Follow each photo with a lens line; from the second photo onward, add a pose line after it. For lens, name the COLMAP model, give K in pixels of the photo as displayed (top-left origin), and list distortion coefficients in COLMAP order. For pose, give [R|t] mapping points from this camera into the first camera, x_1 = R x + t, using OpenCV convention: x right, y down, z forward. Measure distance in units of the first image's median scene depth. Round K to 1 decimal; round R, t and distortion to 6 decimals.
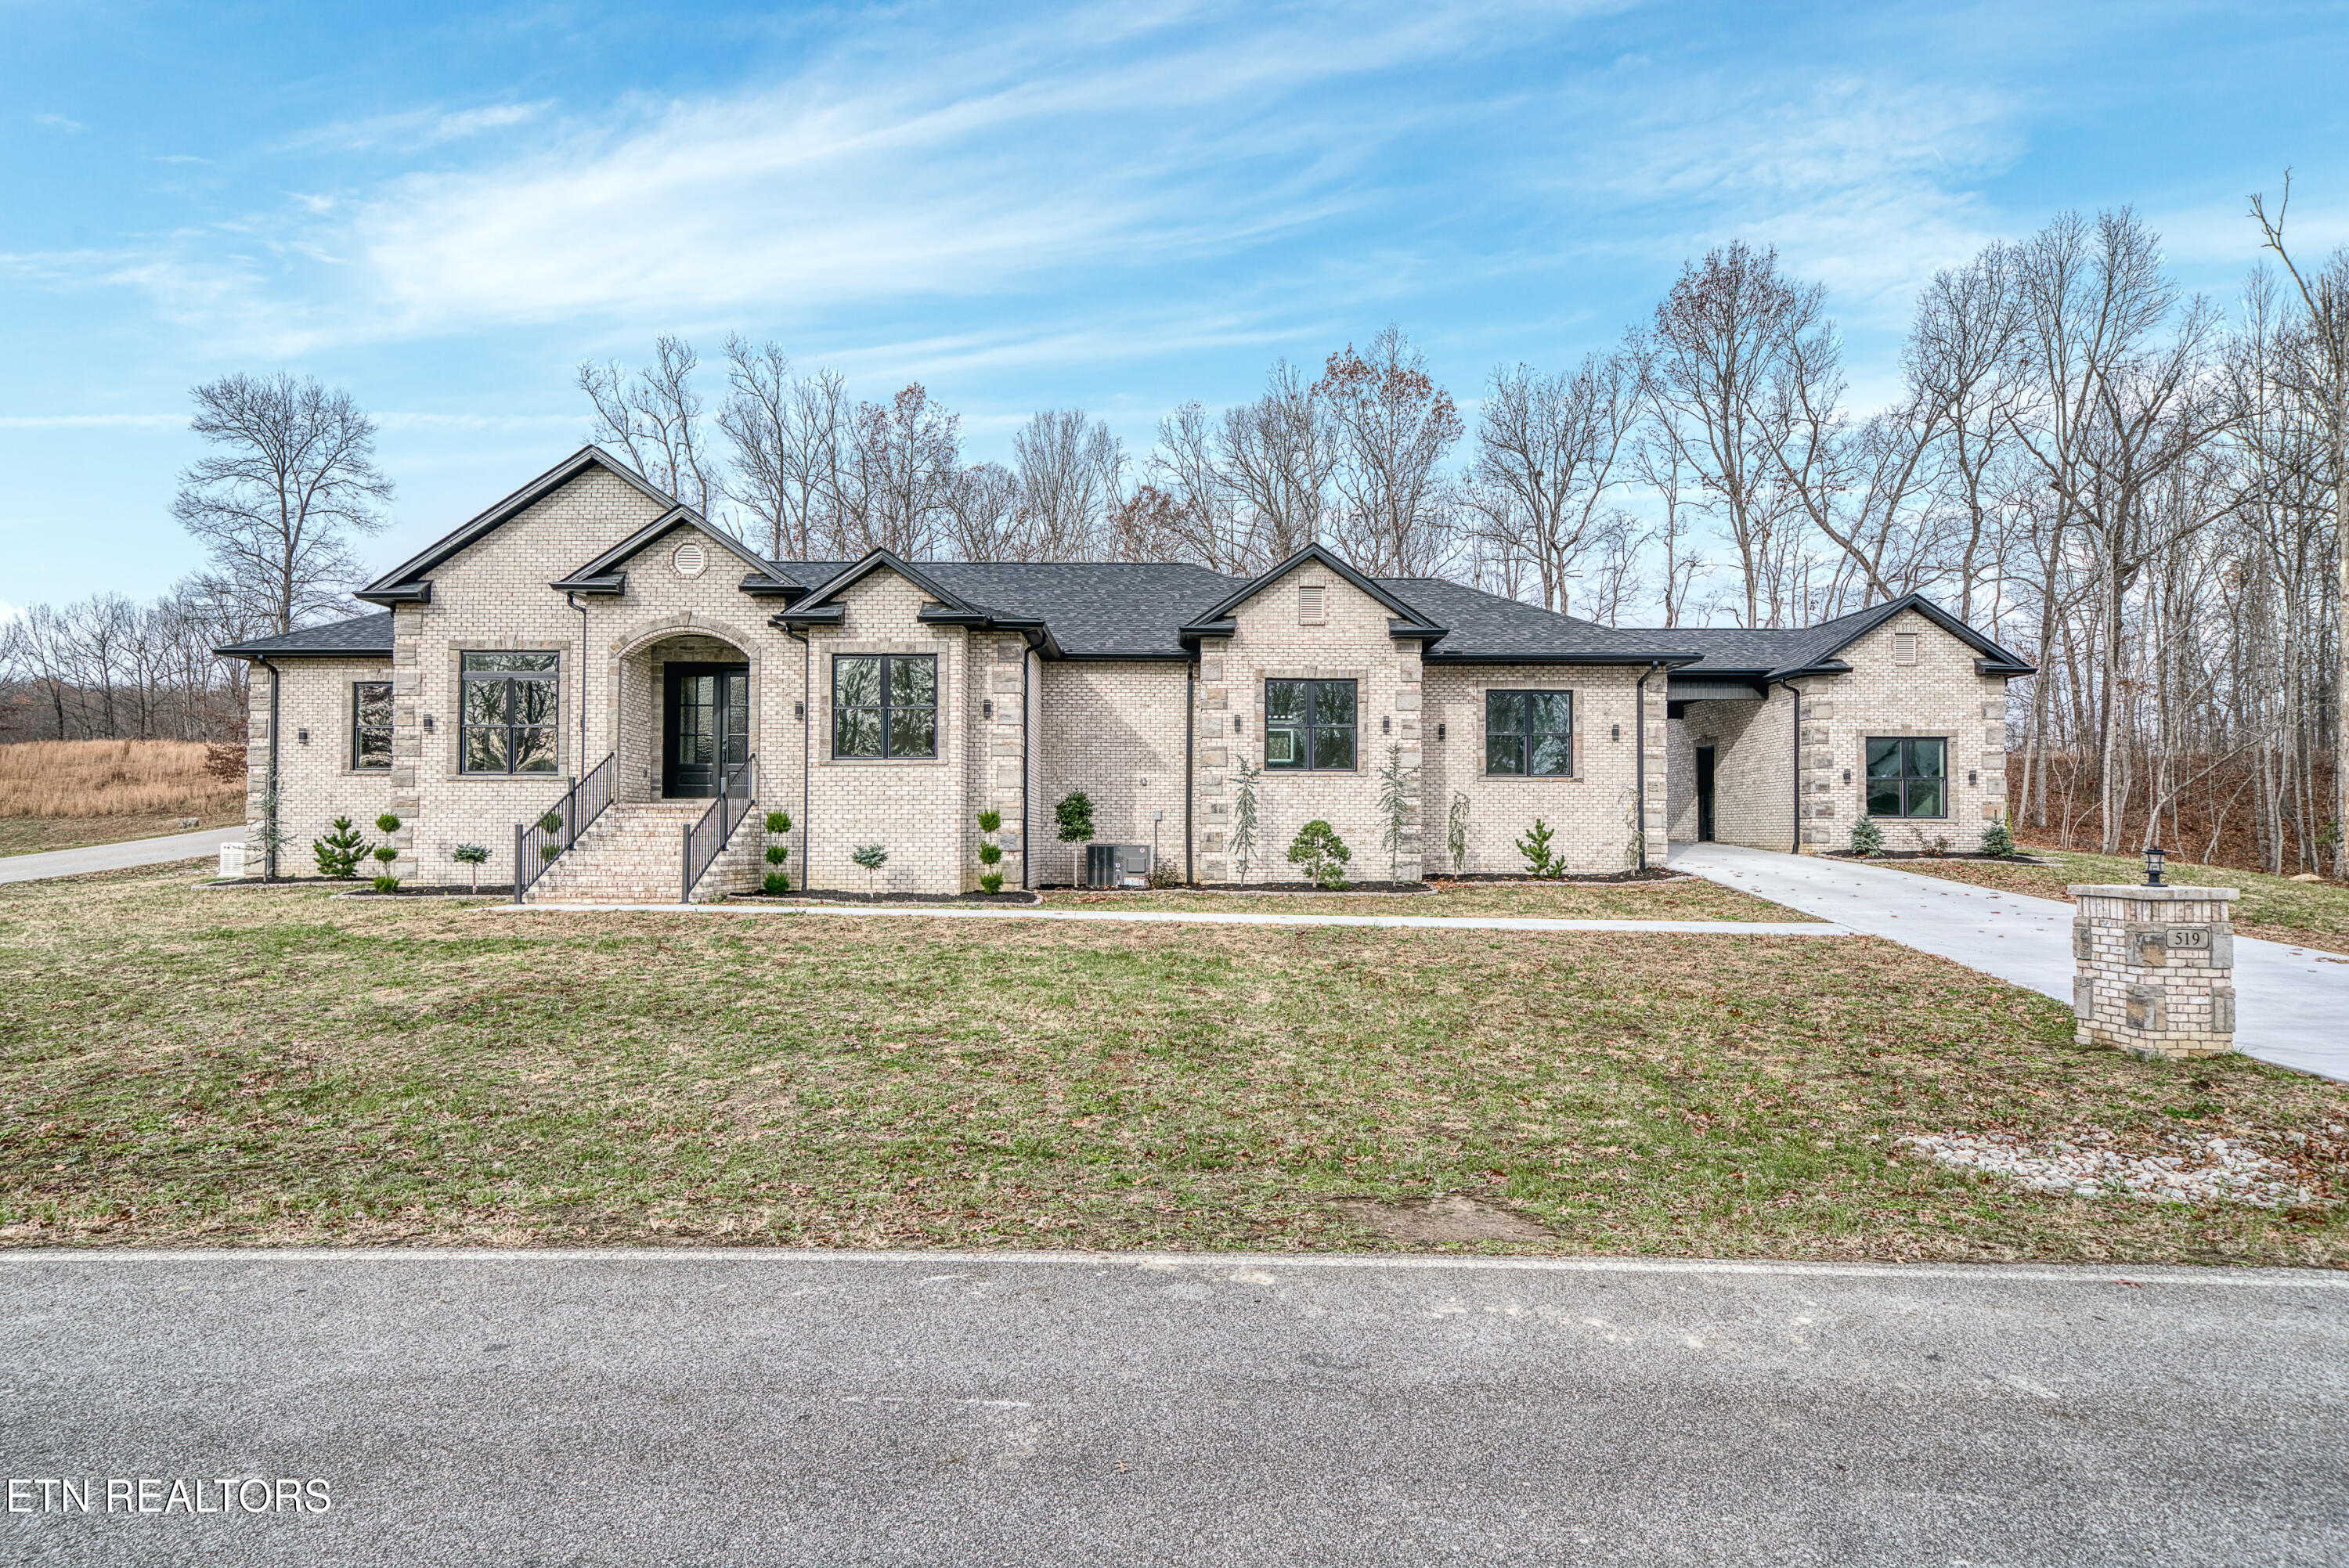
lens RADIAL K [[1224.6, 0, 1156.0], [0, 1224.6, 803.9], [0, 0, 1]] dist [0.022194, 0.001135]
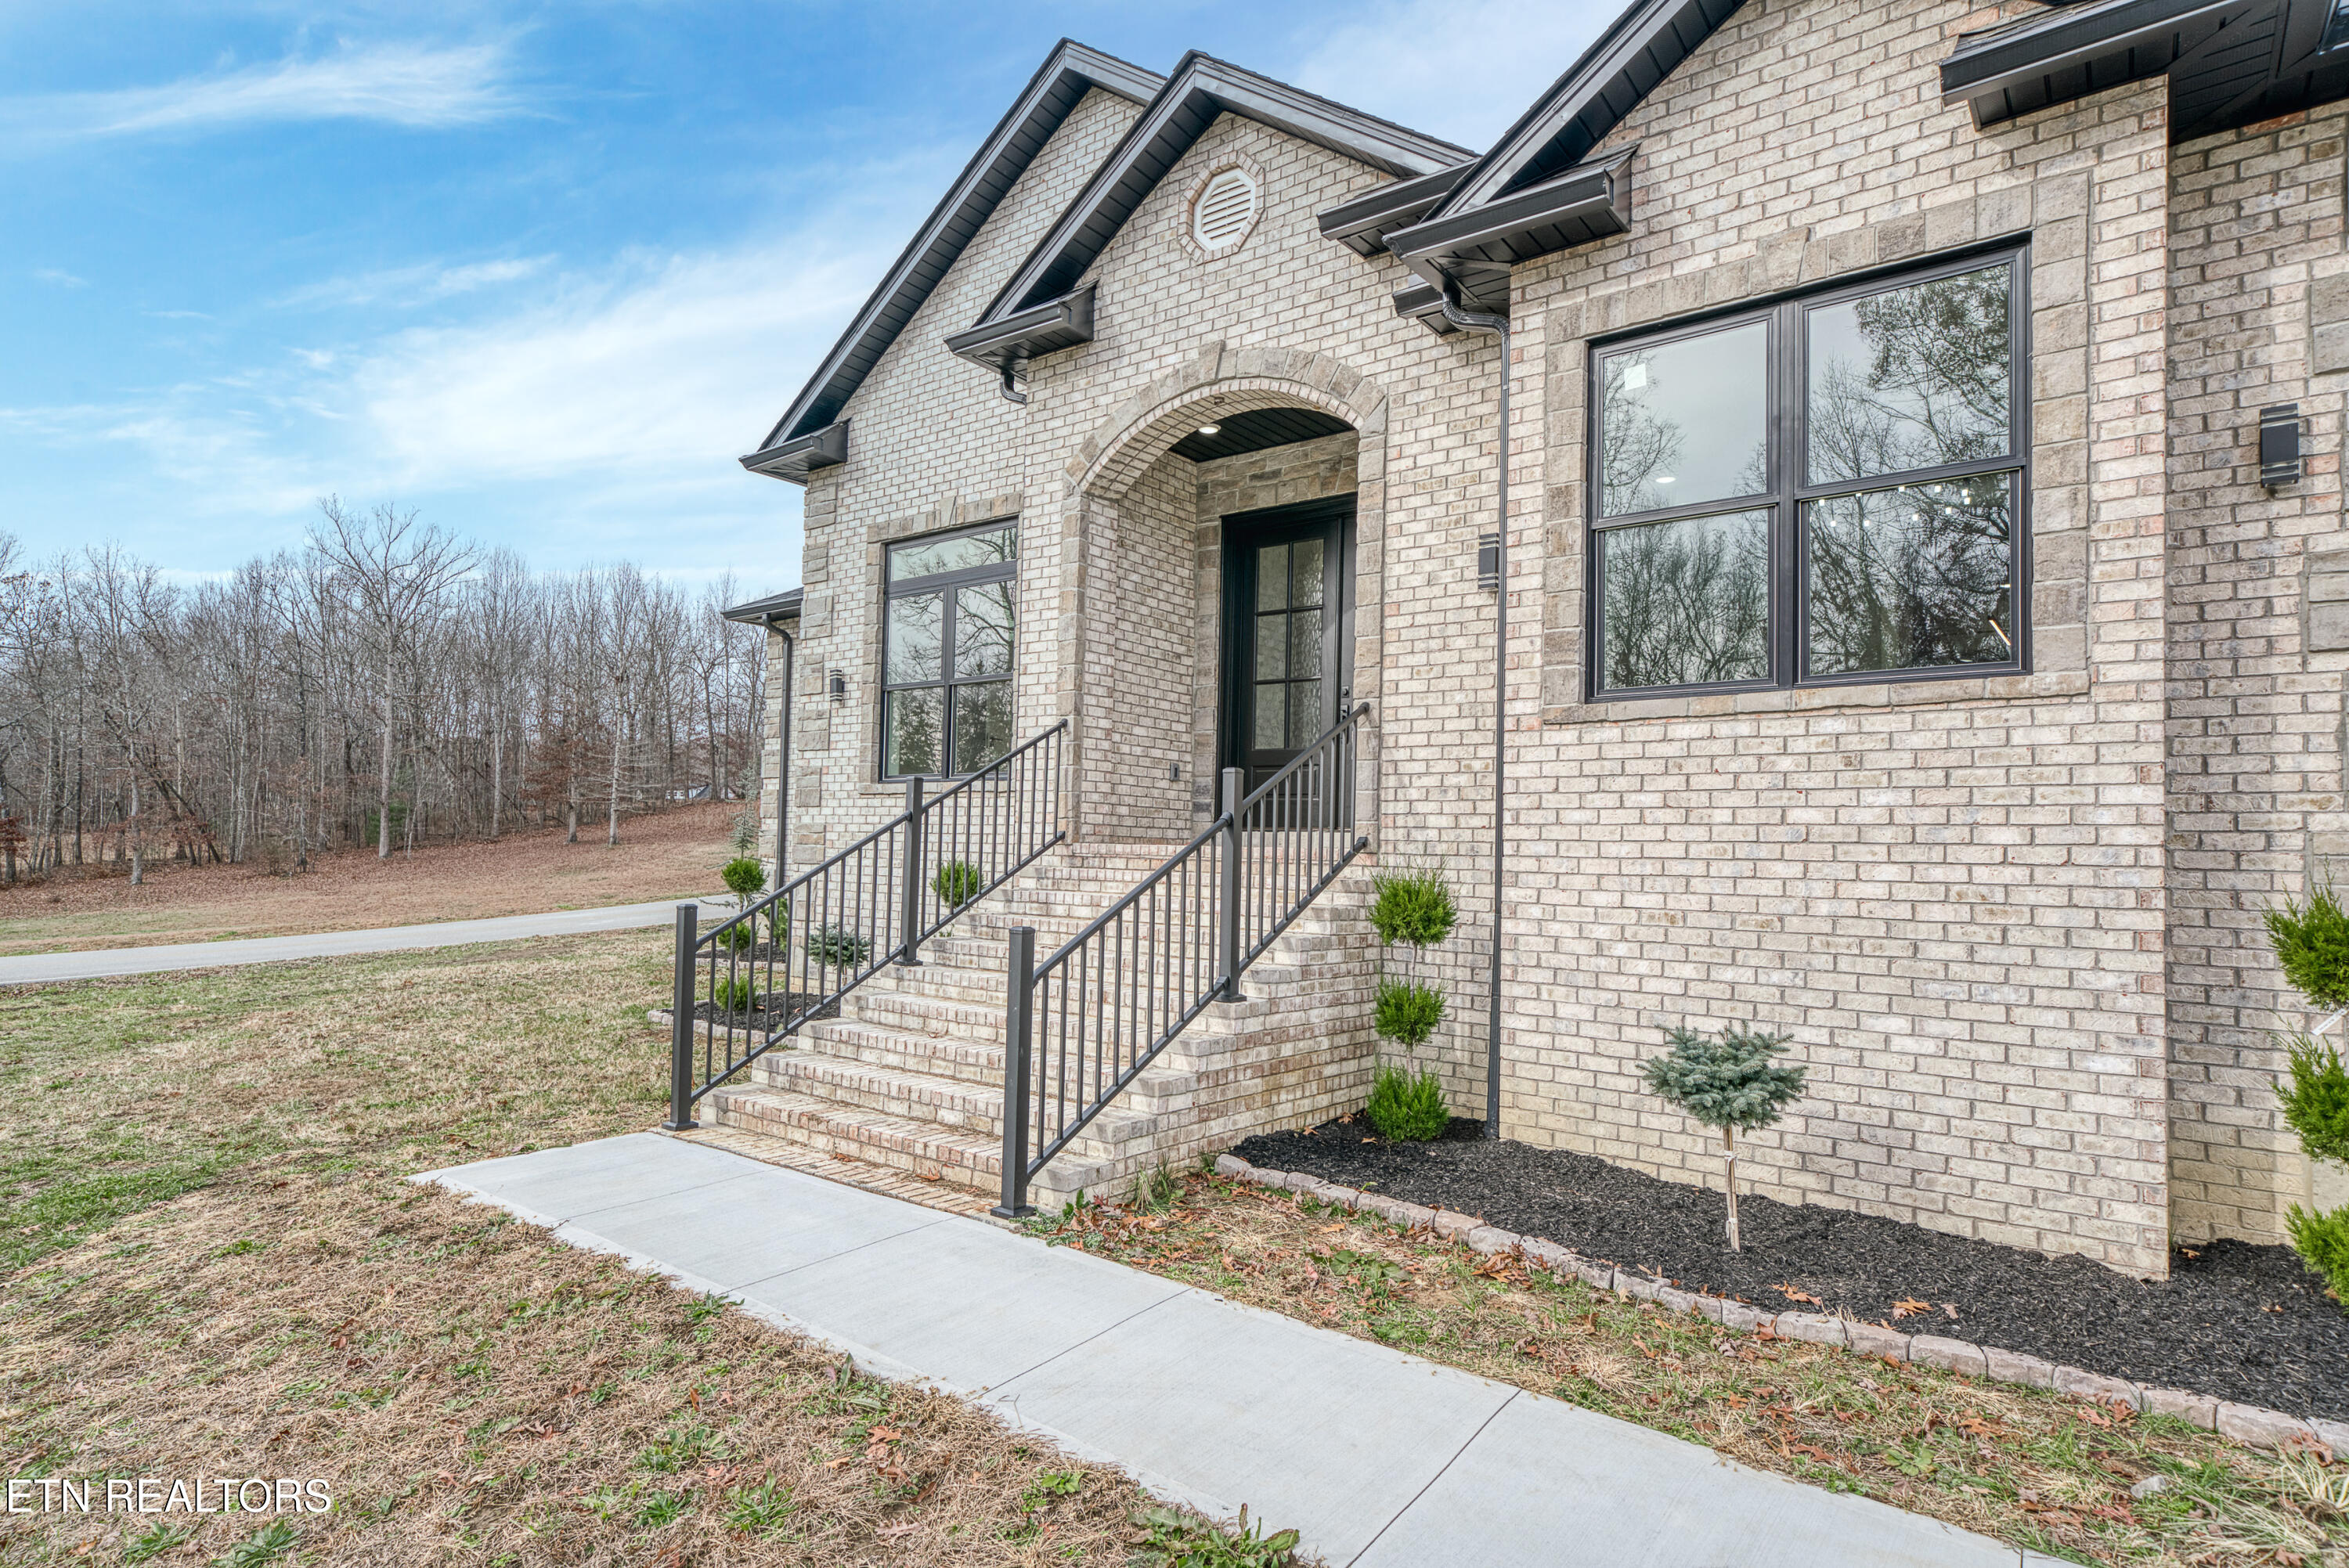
lens RADIAL K [[1257.9, 0, 1159.3], [0, 1257.9, 804.3], [0, 0, 1]] dist [0.022883, 0.000302]
pose [[0.791420, -0.007609, -0.611225, -0.136571], [-0.006635, 0.999757, -0.021038, -0.004173], [0.611236, 0.020705, 0.791177, 0.594609]]
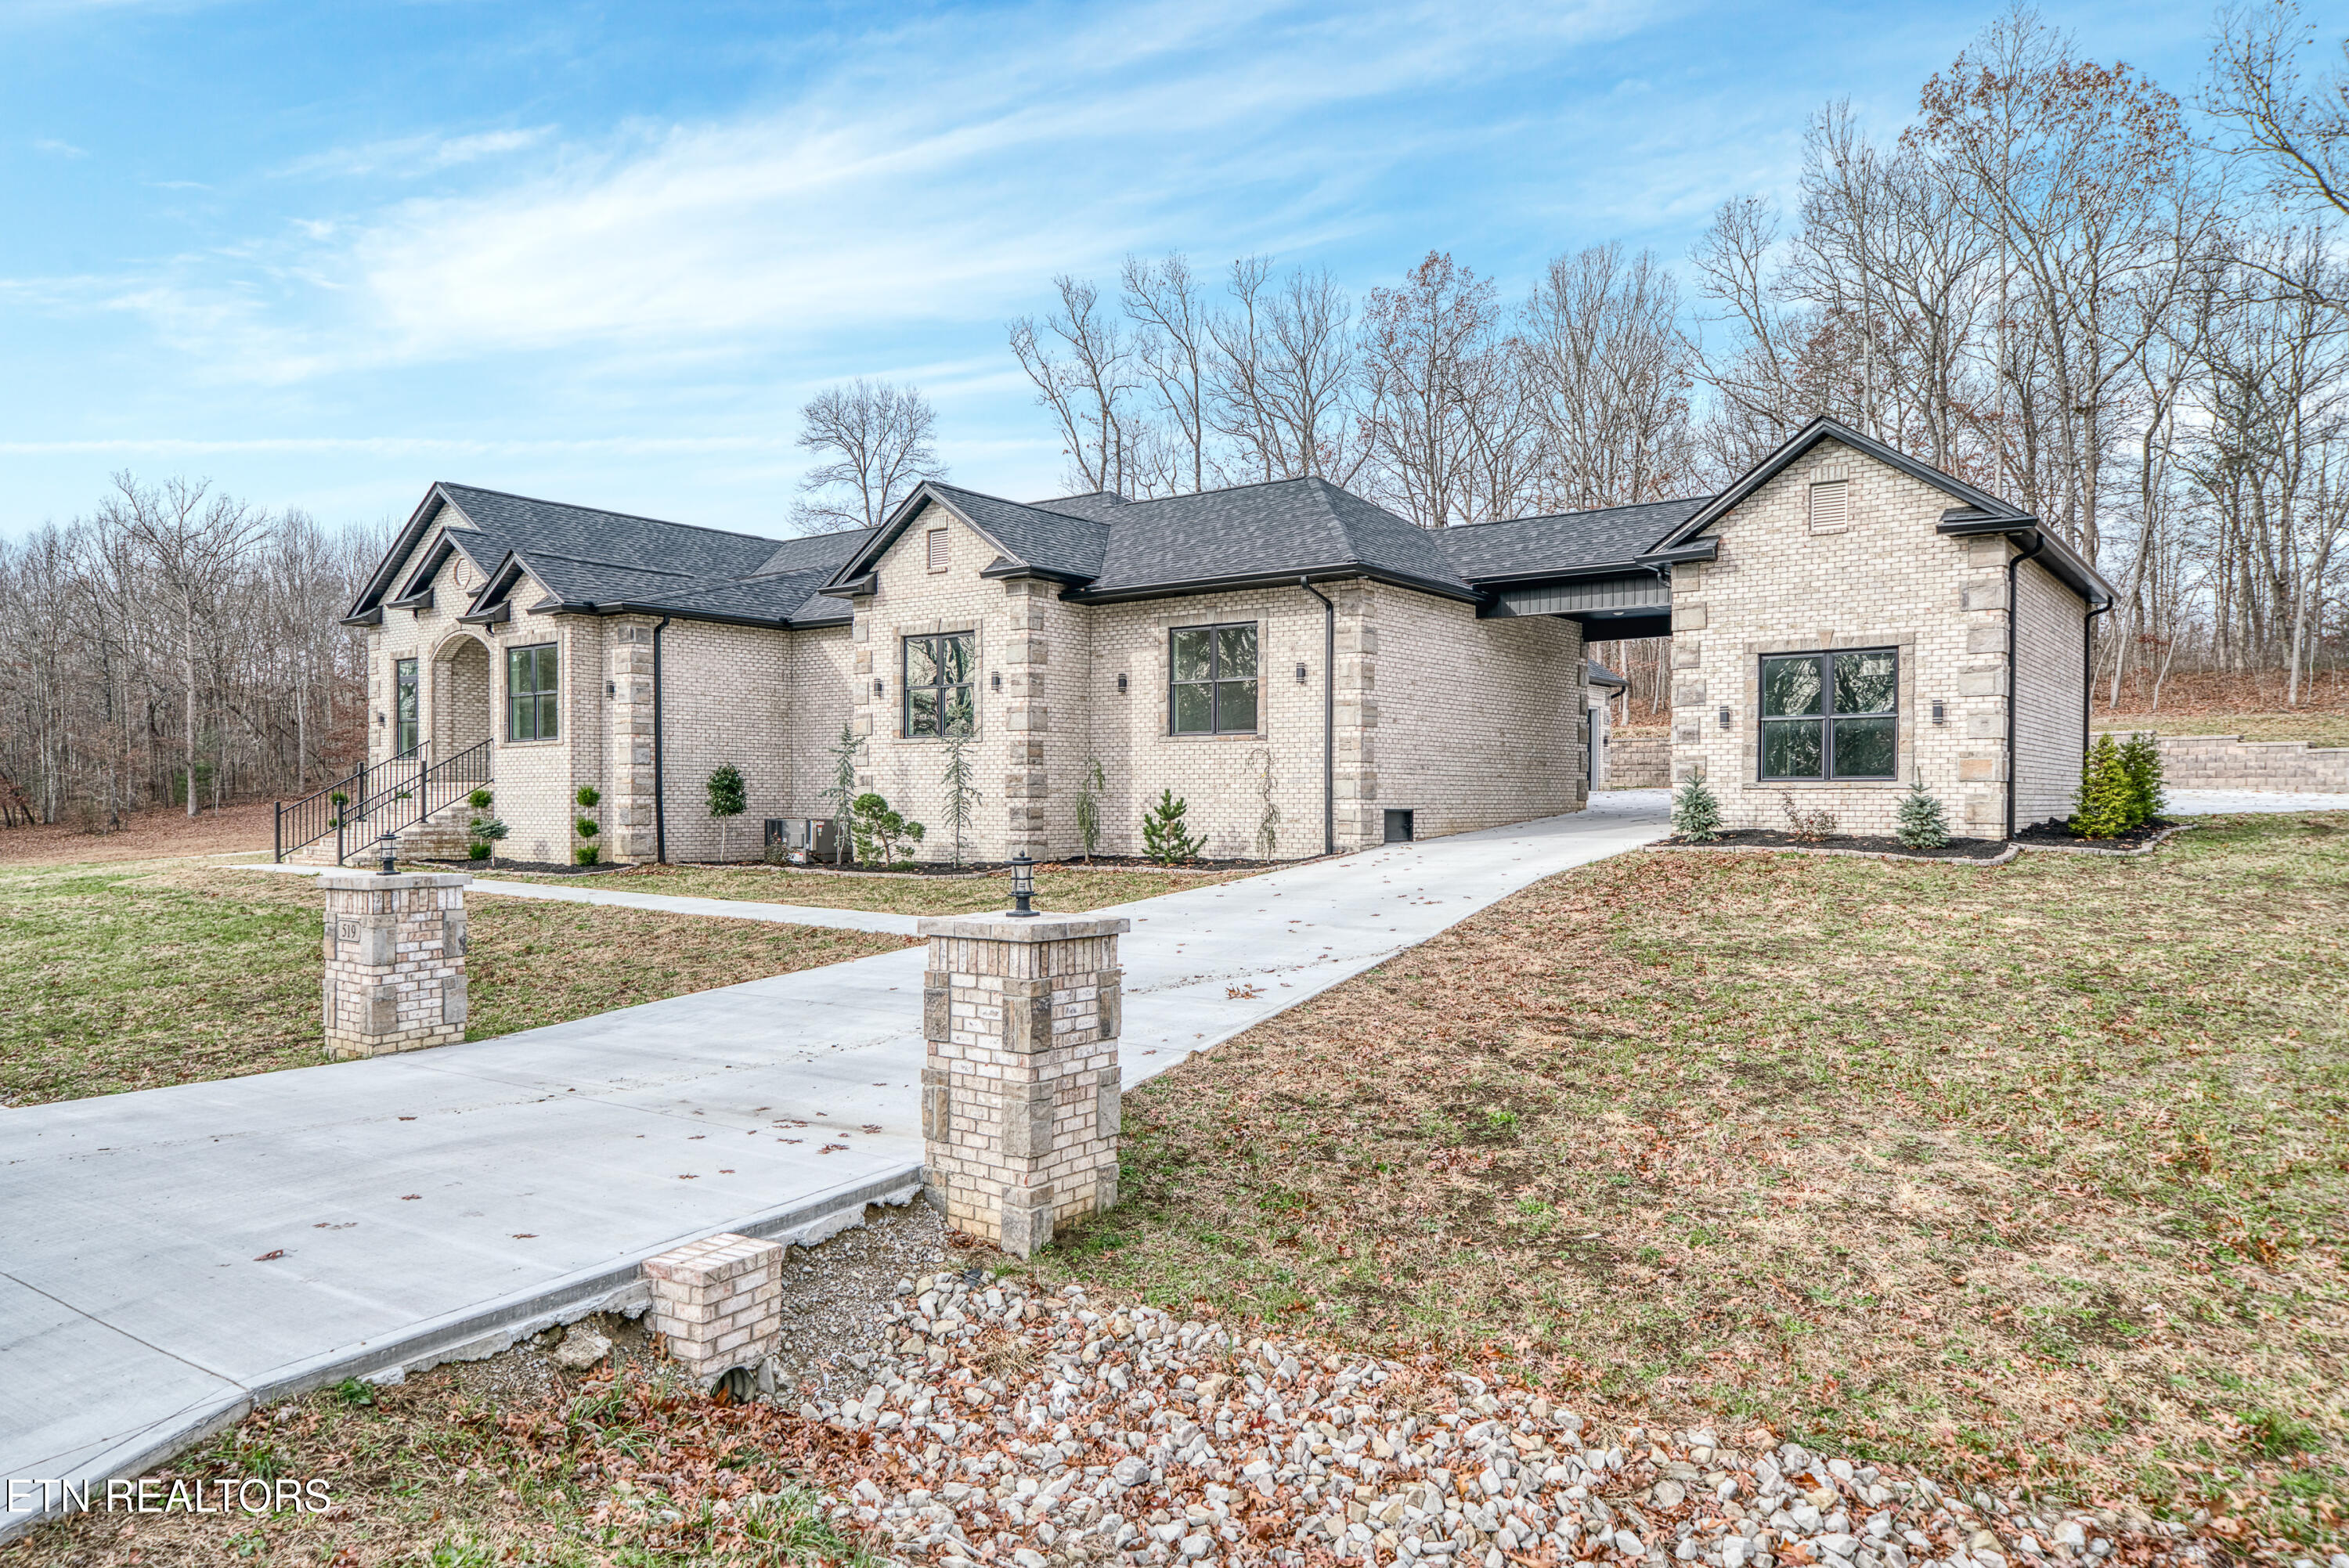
lens RADIAL K [[1524.3, 0, 1155.9], [0, 1524.3, 801.4], [0, 0, 1]] dist [0.028665, 0.003768]
pose [[0.797609, -0.001755, -0.603173, 0.891805], [0.017706, 0.999633, 0.020504, -0.000146], [0.602915, -0.027034, 0.797347, 0.203041]]
